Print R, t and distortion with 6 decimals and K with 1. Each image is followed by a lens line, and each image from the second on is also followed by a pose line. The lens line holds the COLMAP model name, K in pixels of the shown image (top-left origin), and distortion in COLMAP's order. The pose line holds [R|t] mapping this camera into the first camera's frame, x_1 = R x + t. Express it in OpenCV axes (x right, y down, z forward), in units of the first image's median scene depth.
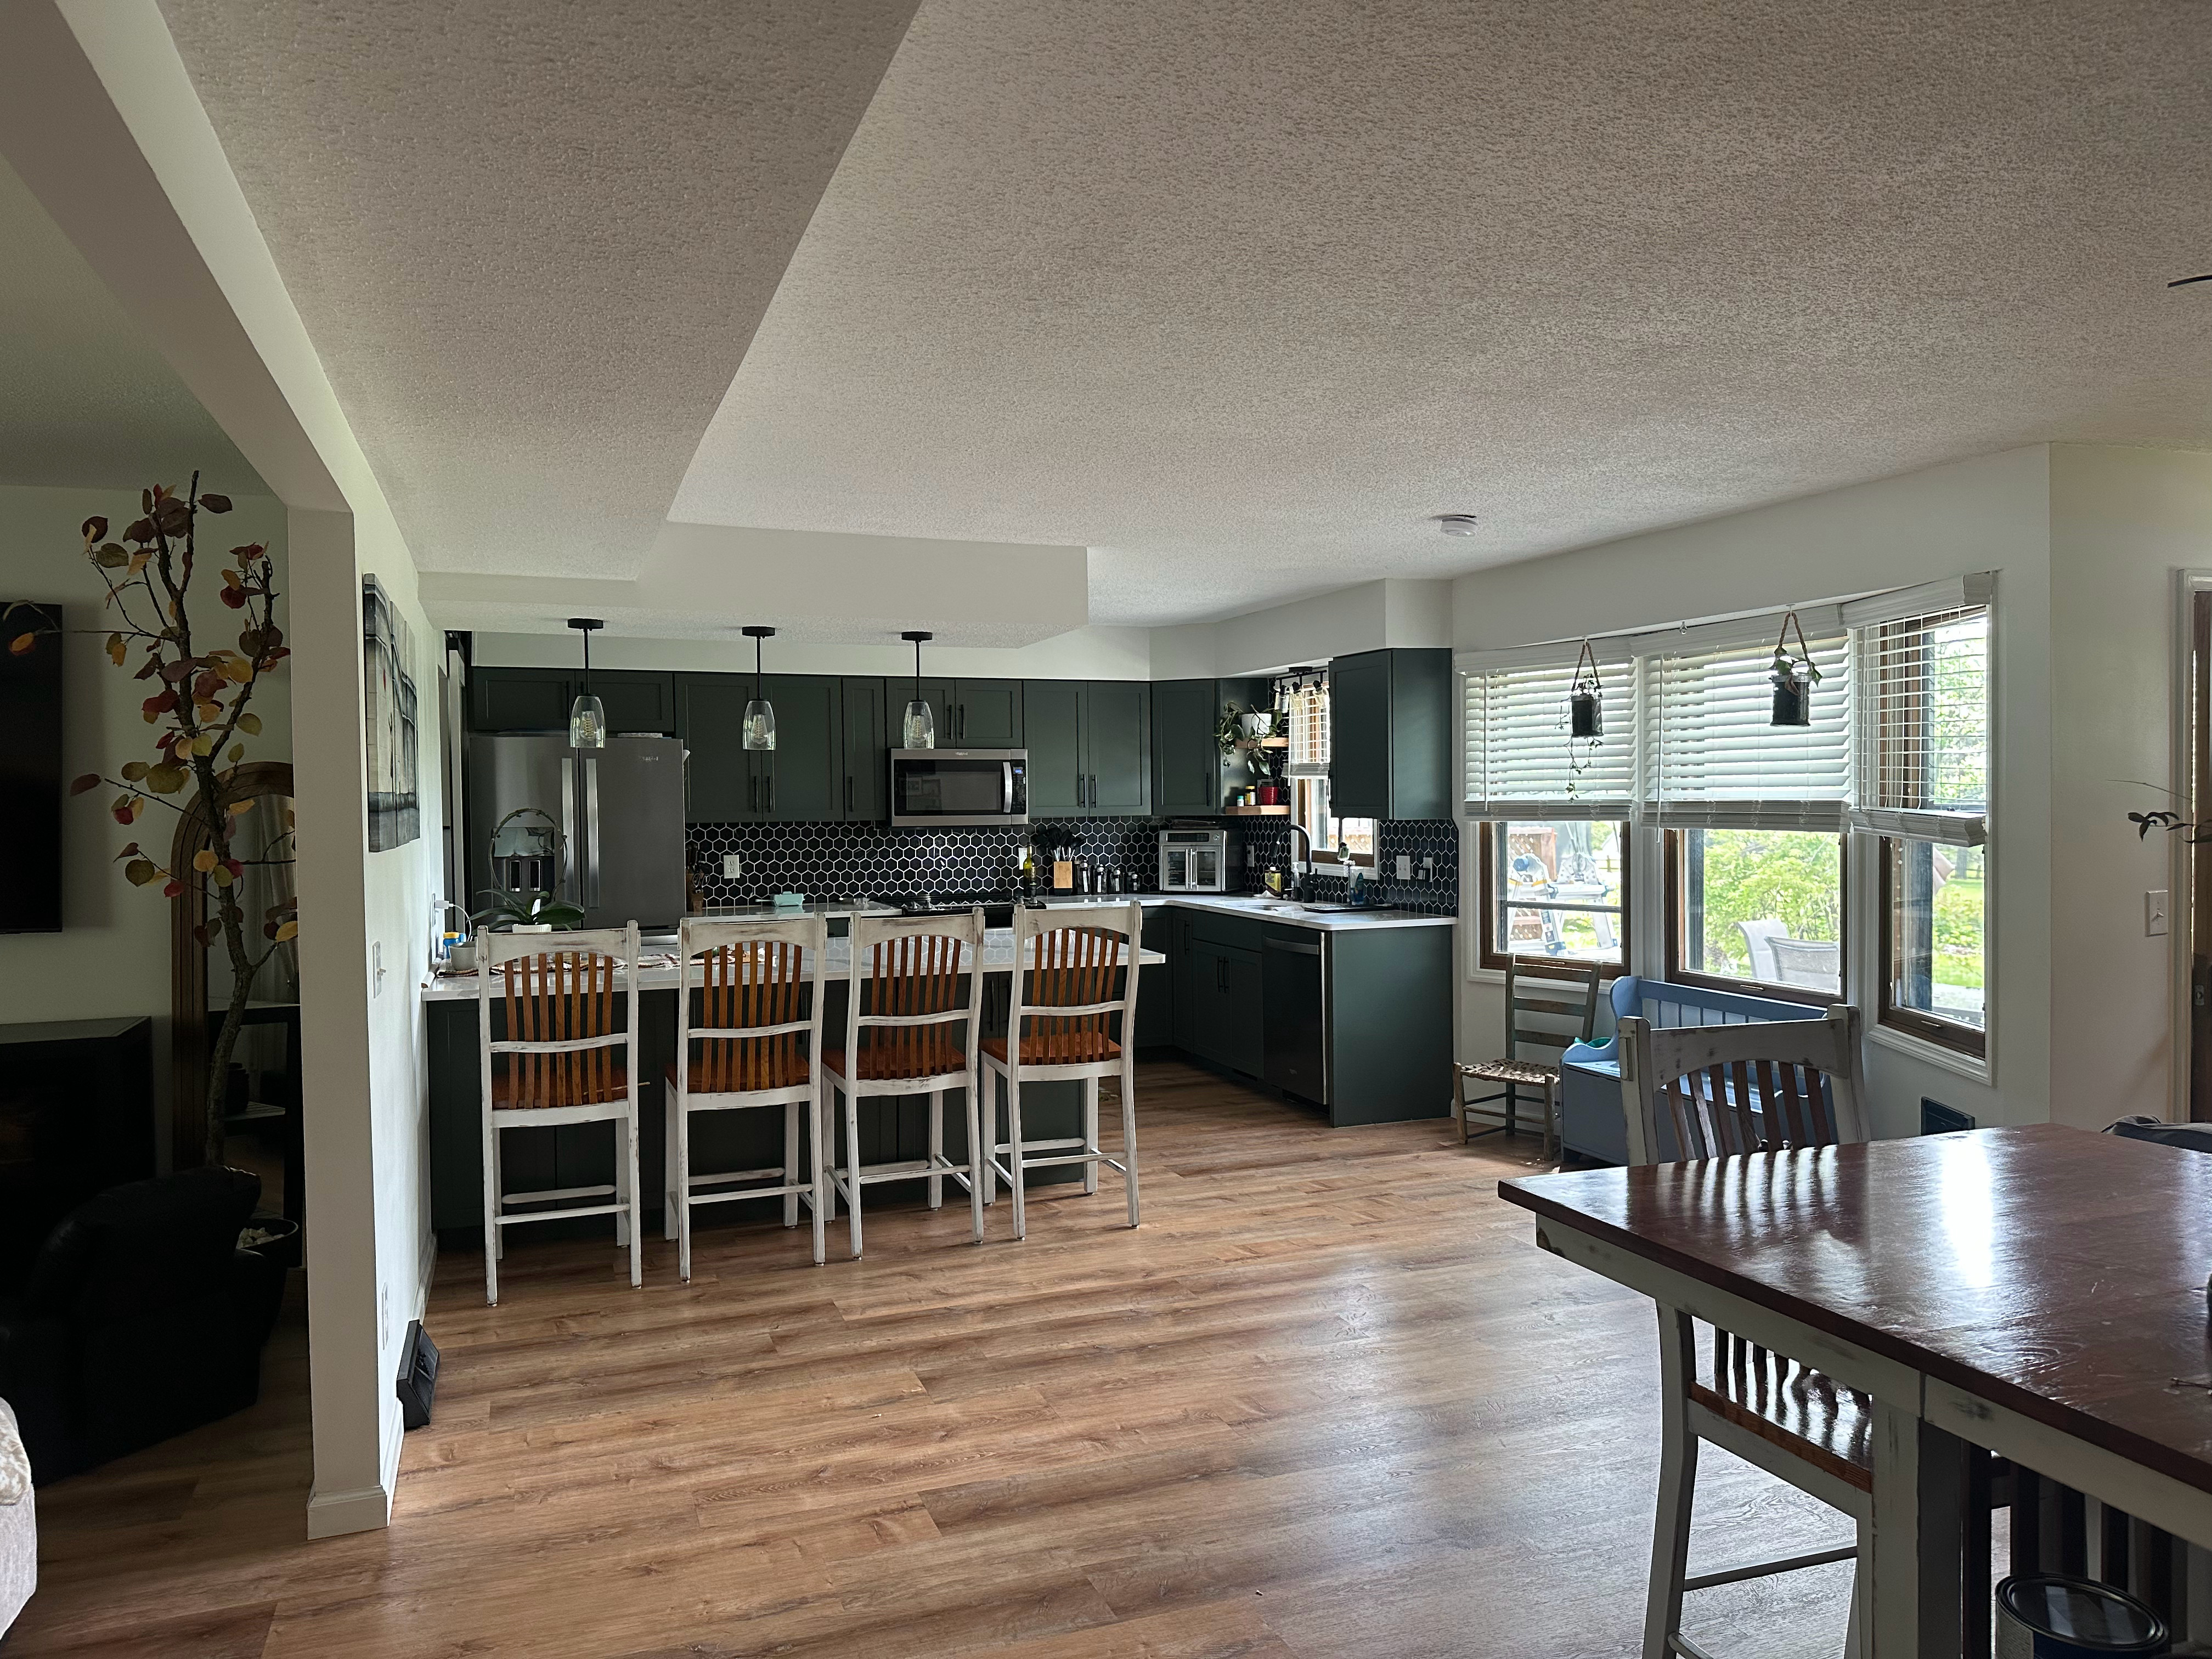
lens RADIAL K [[1523.0, 0, 1121.0], [0, 1523.0, 838.2], [0, 0, 1]] dist [0.187967, -0.274790]
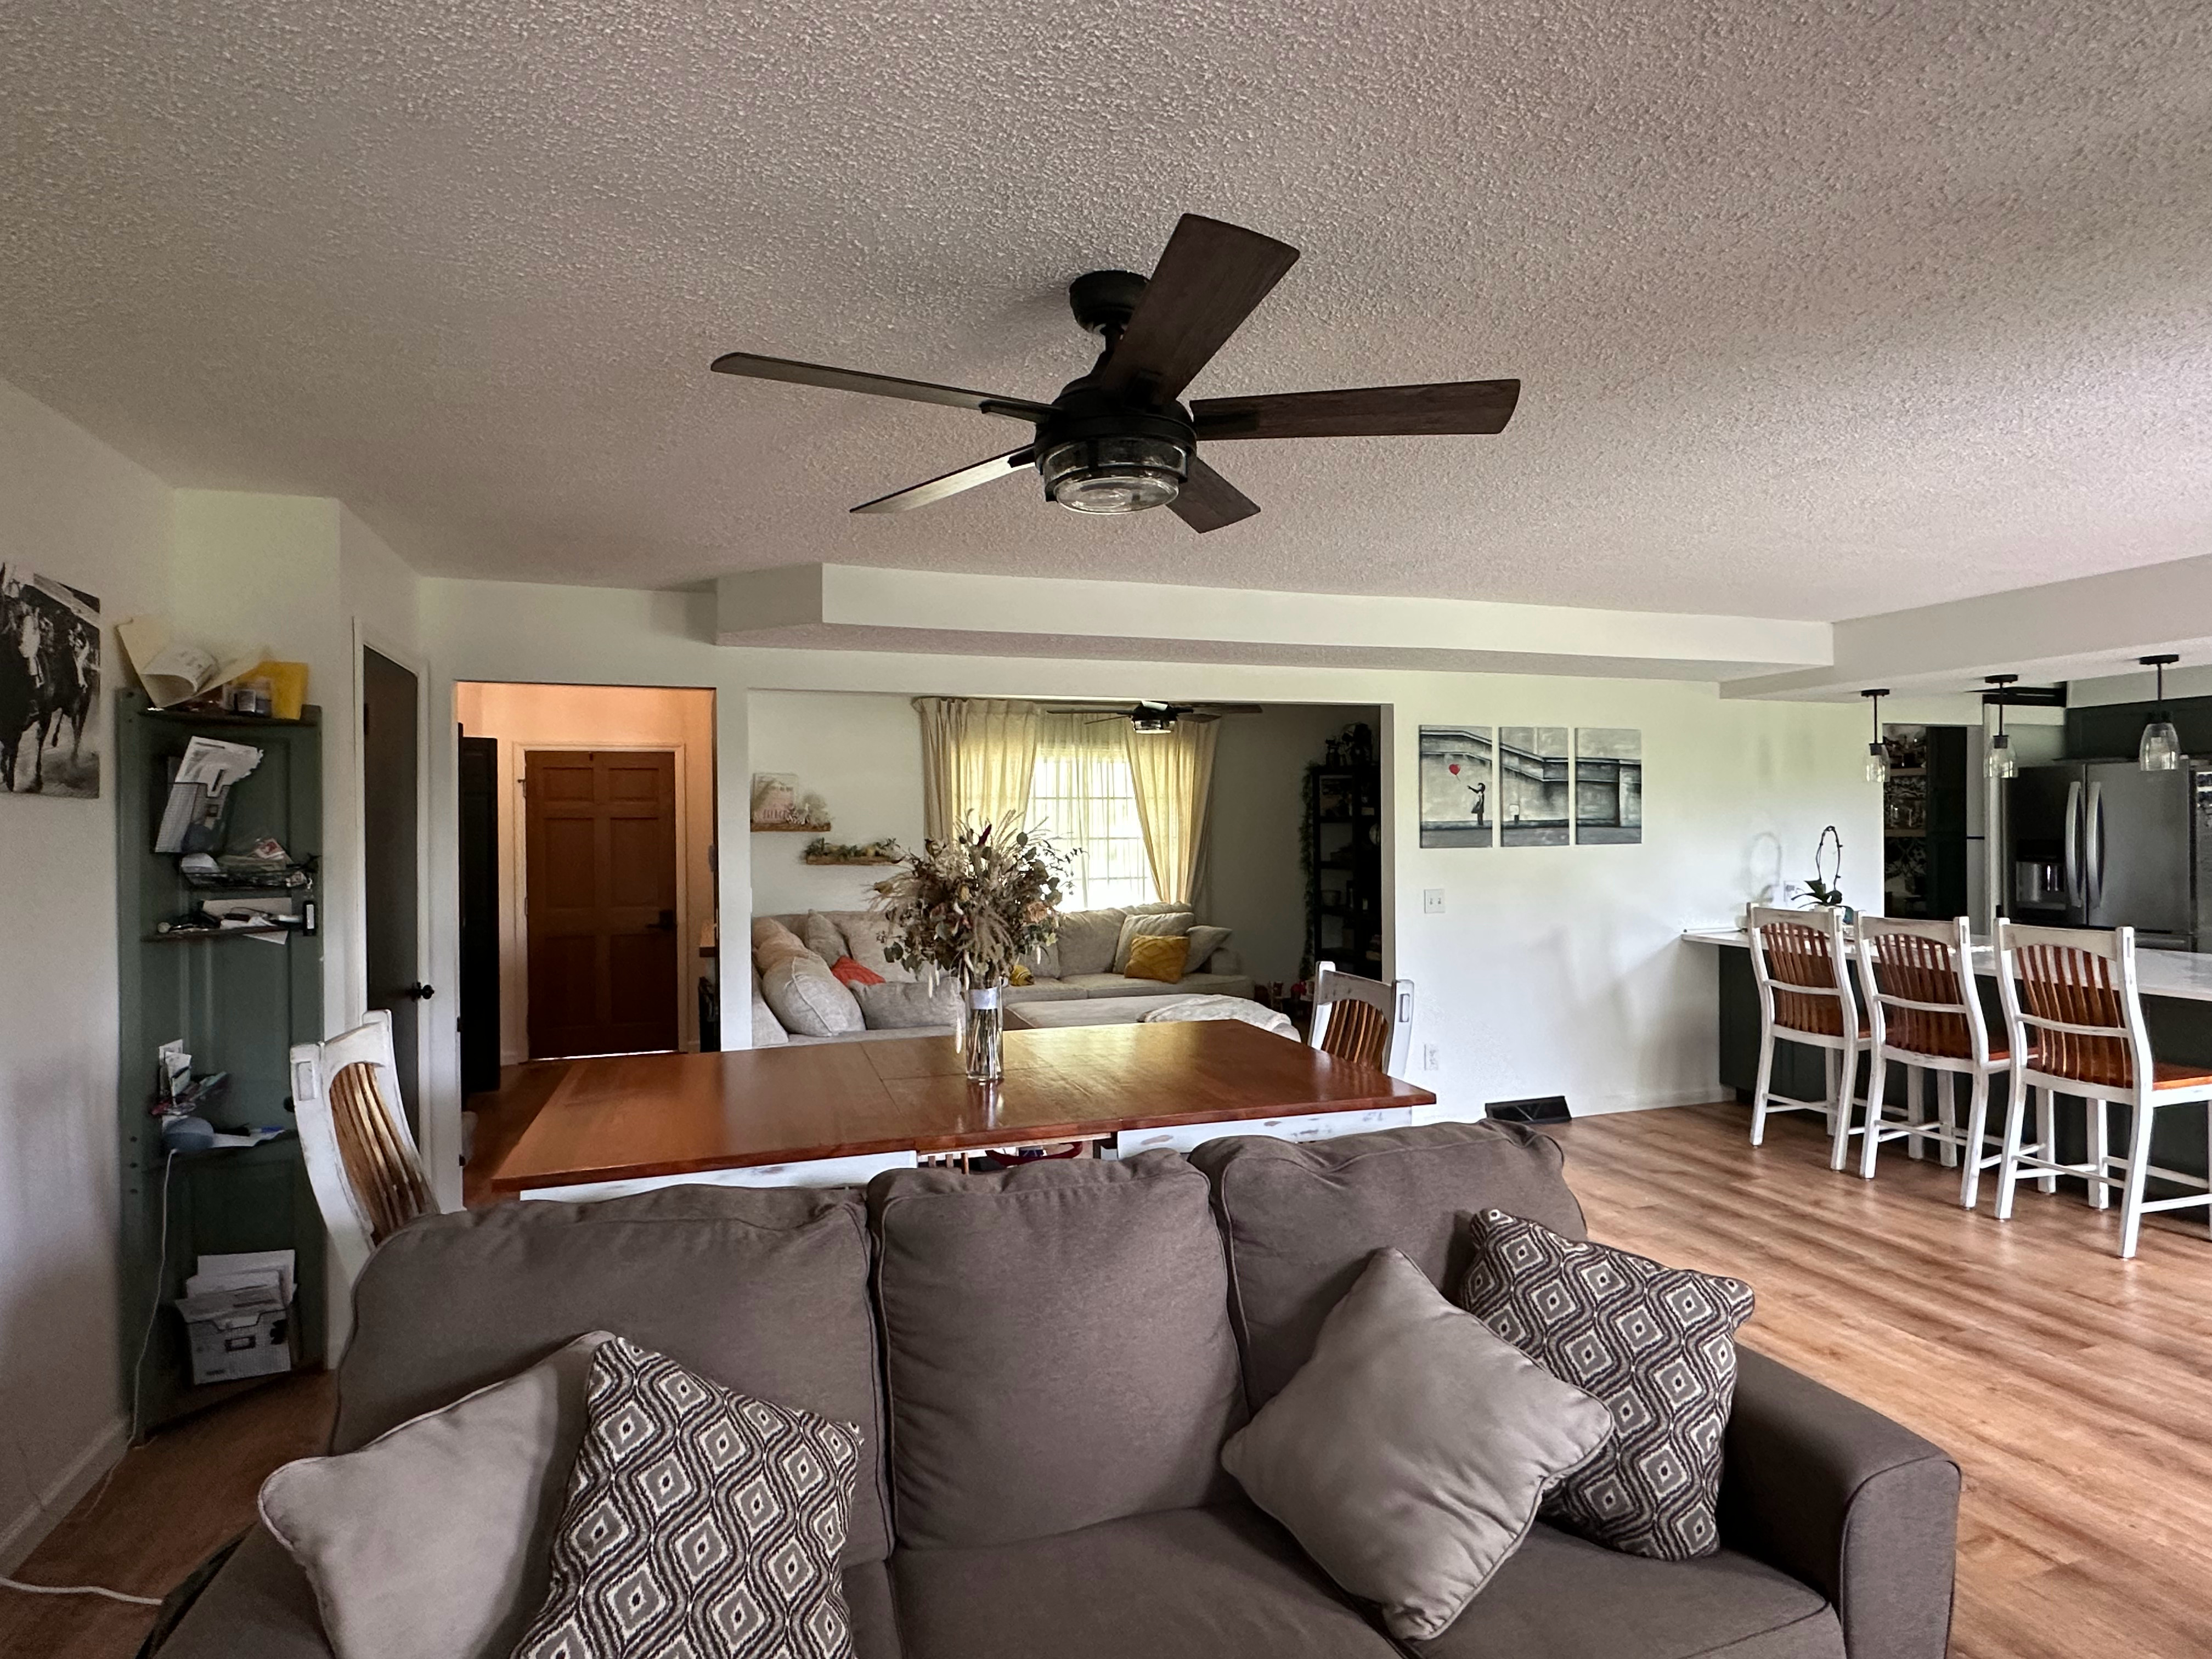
lens RADIAL K [[1183.4, 0, 1117.0], [0, 1183.4, 838.3], [0, 0, 1]] dist [-0.002128, -0.000804]
pose [[-0.026573, 0.020367, -0.999439, 0.757917], [-0.014623, 0.999678, 0.020761, -0.021210], [0.999540, 0.015166, -0.026267, 0.366638]]
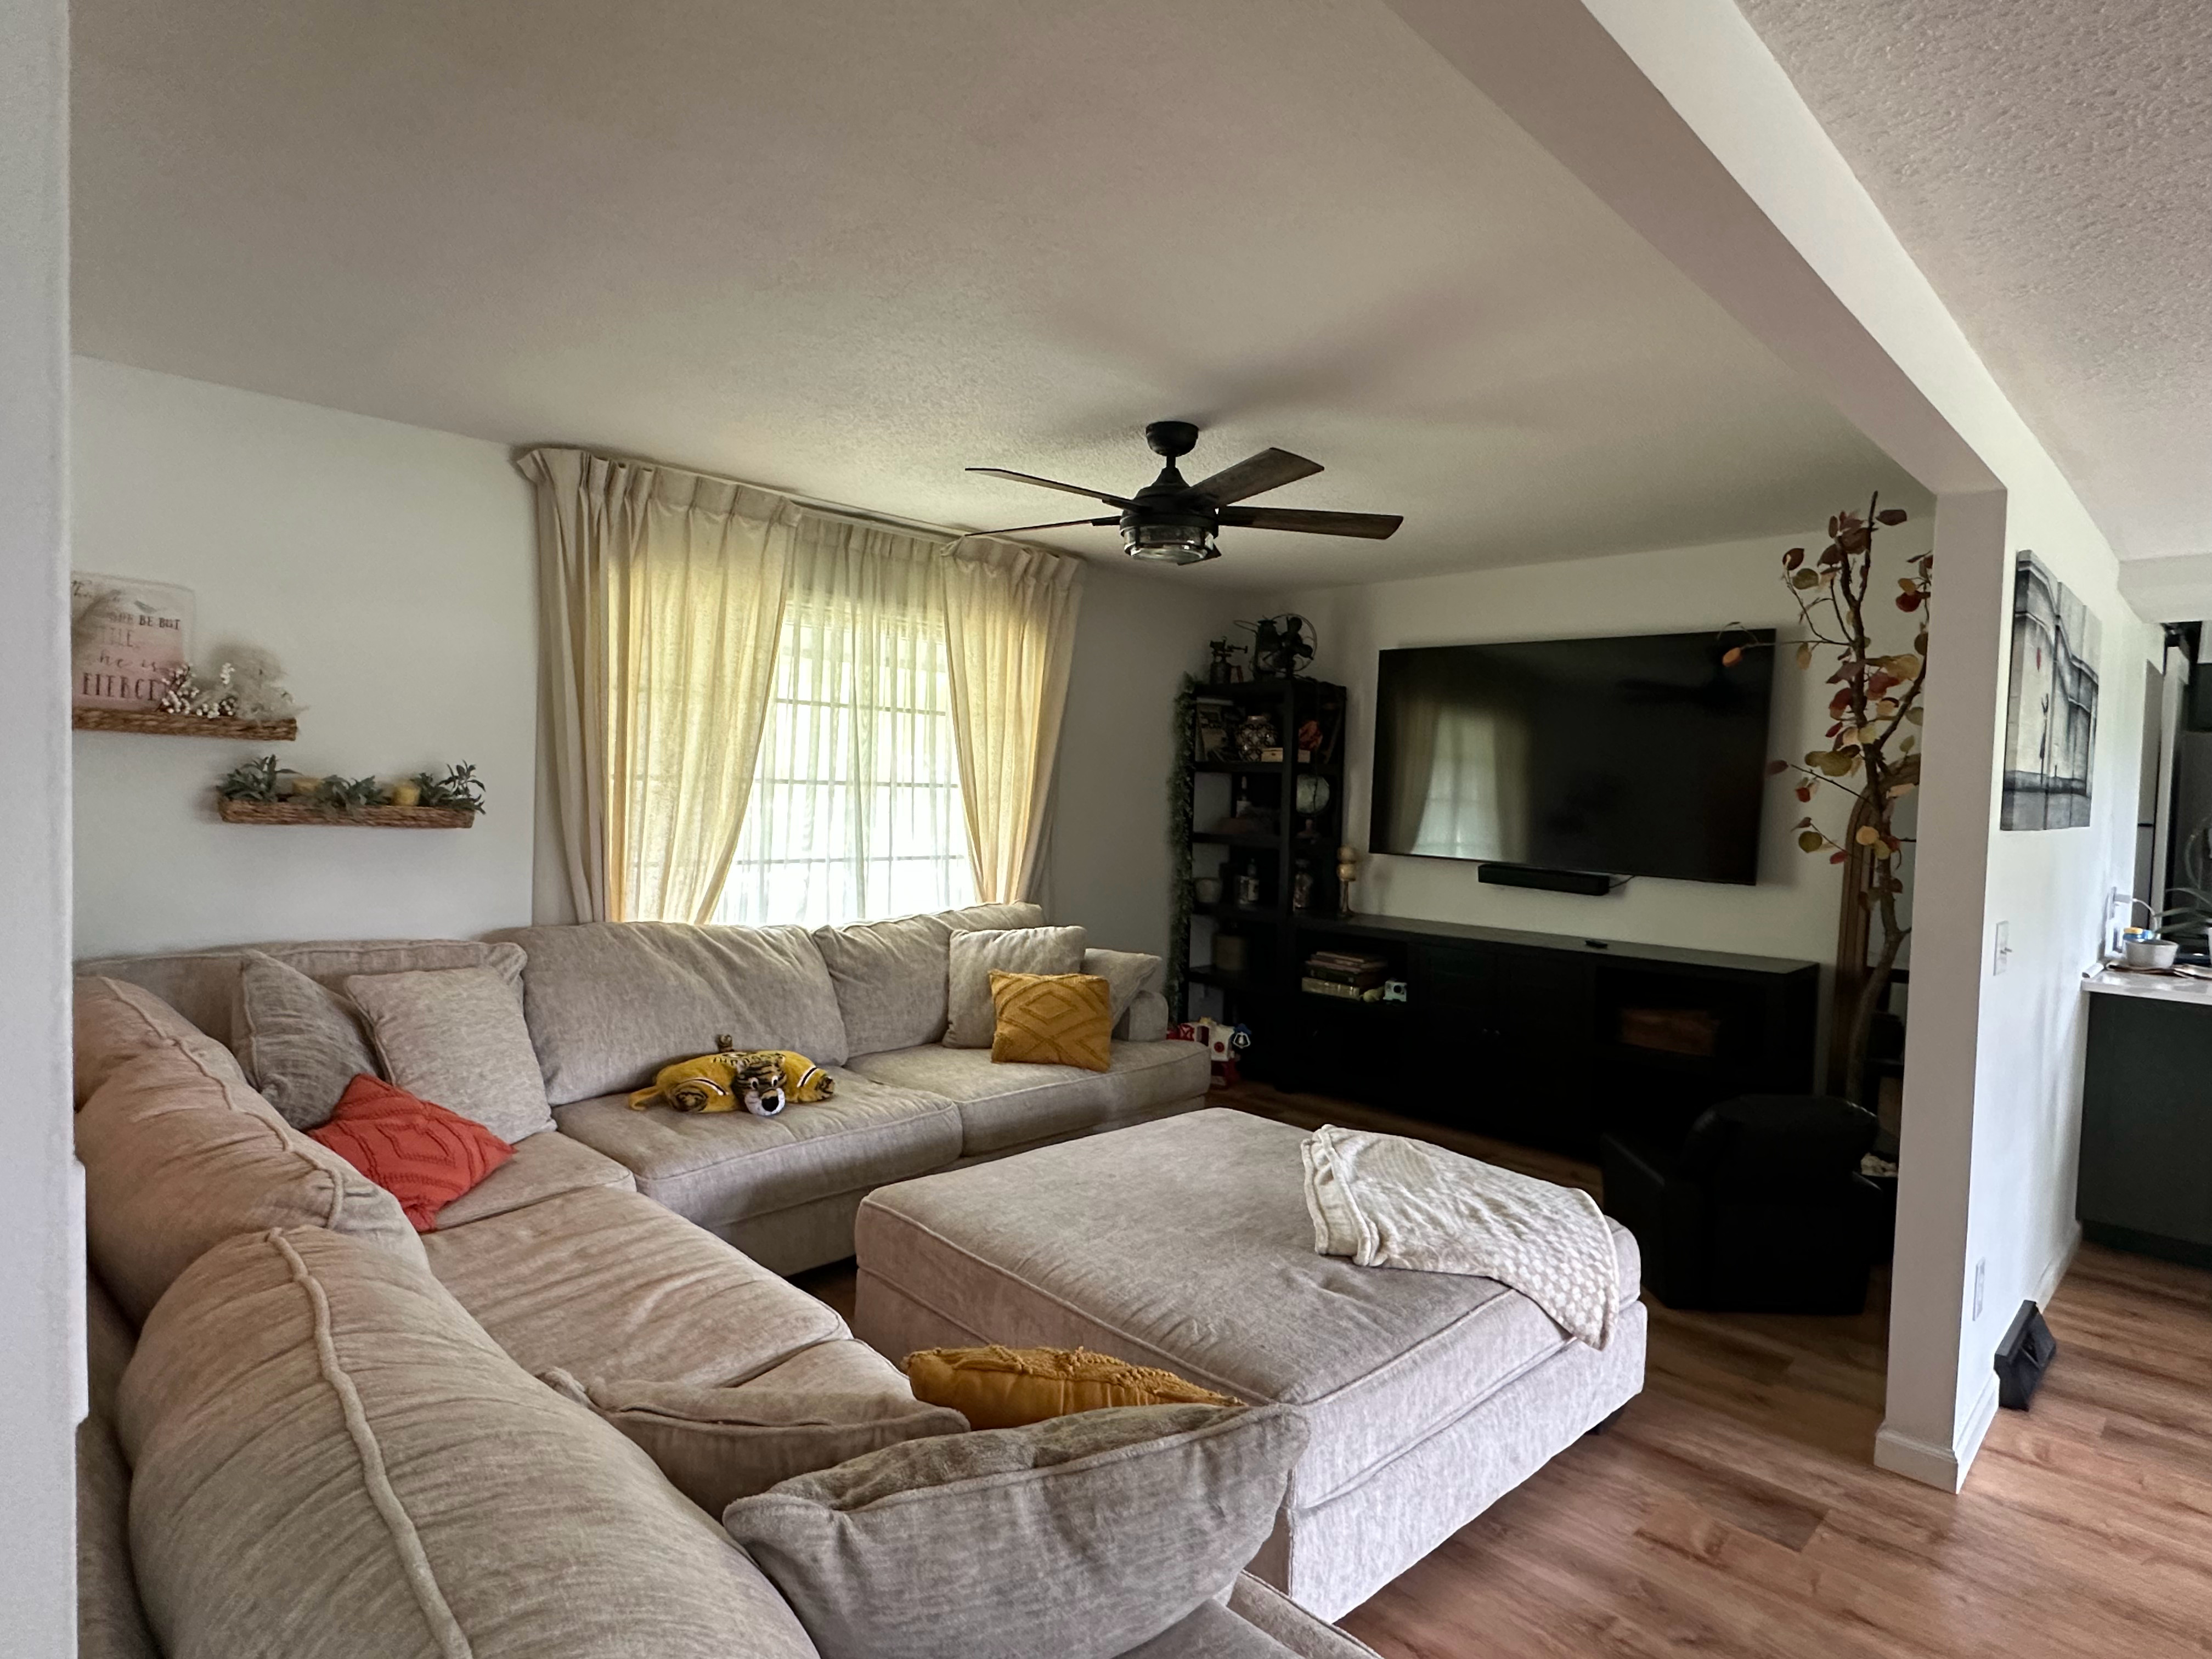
lens RADIAL K [[1169.8, 0, 1105.2], [0, 1169.8, 844.8], [0, 0, 1]] dist [0.001573, -0.000801]
pose [[0.400470, 0.064580, -0.914031, -0.013839], [-0.054272, 0.997434, 0.046694, 0.008658], [0.914701, 0.030907, 0.402947, 0.105061]]
